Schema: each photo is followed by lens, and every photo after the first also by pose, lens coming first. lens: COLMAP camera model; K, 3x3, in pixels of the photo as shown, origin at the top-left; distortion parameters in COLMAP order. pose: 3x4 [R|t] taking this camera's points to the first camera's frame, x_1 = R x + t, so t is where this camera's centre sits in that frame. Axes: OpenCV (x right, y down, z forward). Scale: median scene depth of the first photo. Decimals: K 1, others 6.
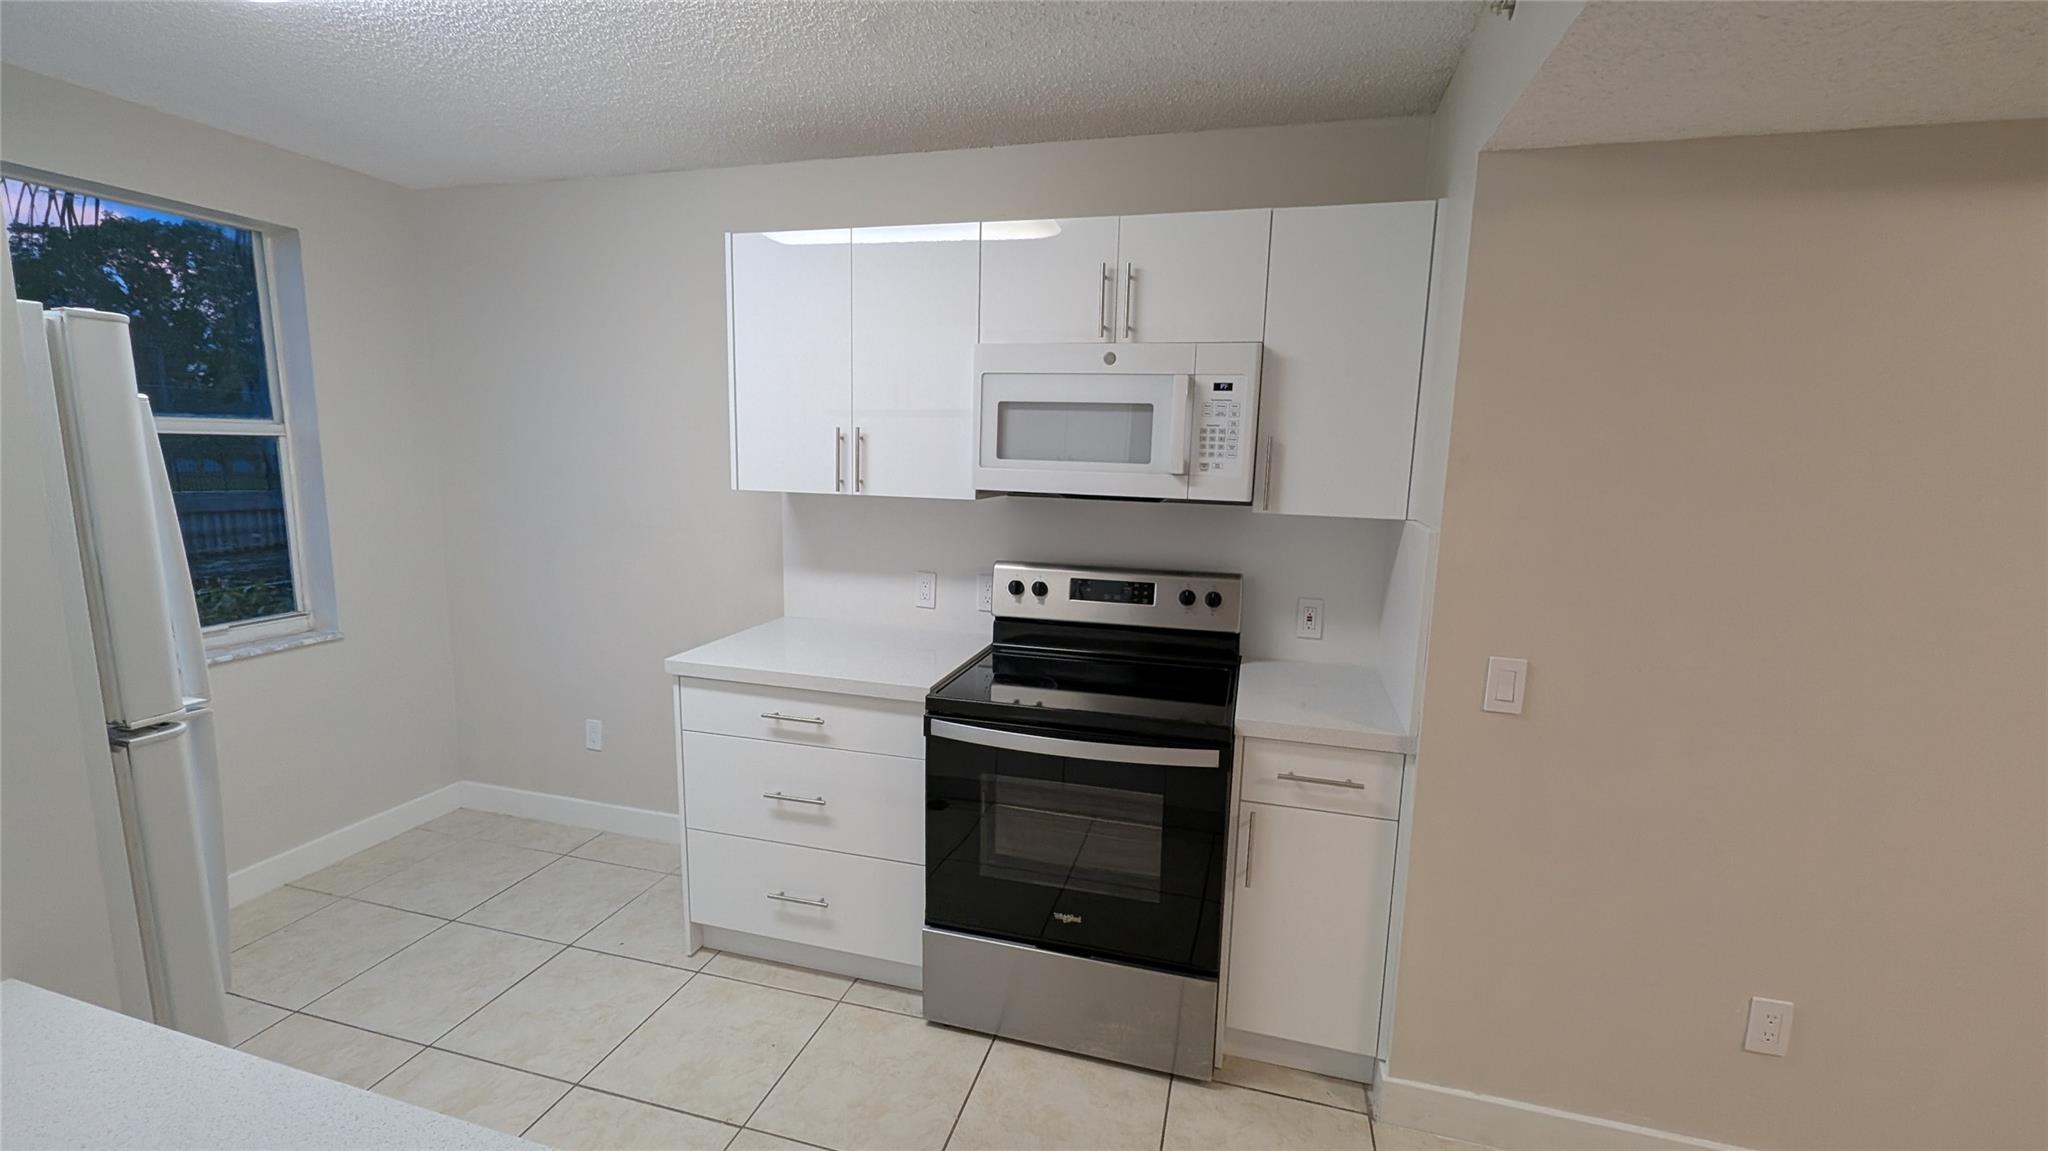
lens RADIAL K [[834.2, 0, 1024.0], [0, 834.2, 575.5], [0, 0, 1]] dist [0.000572, 0.000040]
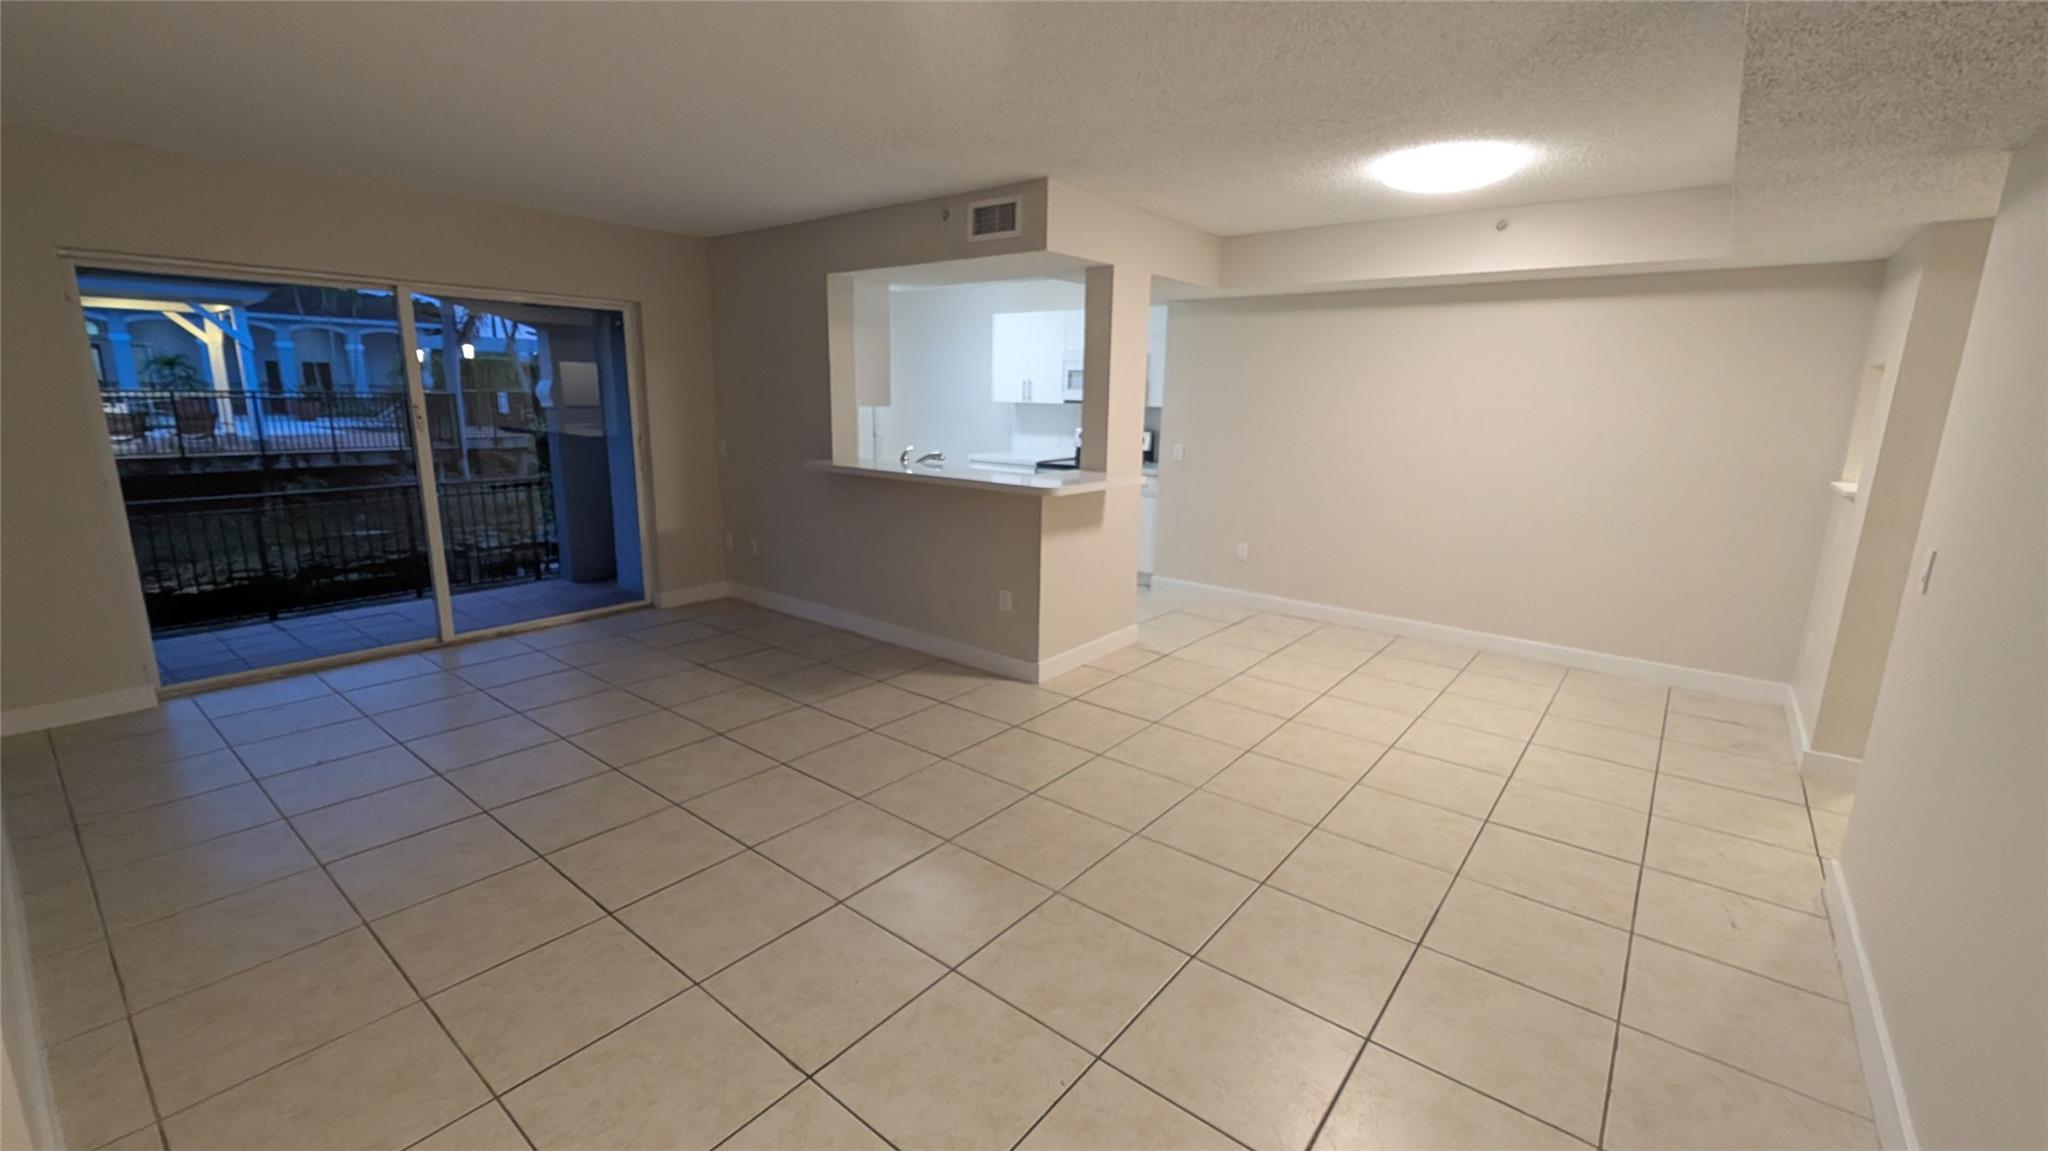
lens RADIAL K [[834.2, 0, 1024.0], [0, 834.2, 575.5], [0, 0, 1]] dist [0.000572, 0.000040]
pose [[0.919548, 0.076556, -0.385449, 0.999131], [-0.055926, 0.996351, 0.064472, 0.333254], [0.388978, -0.037728, 0.920474, -1.799677]]
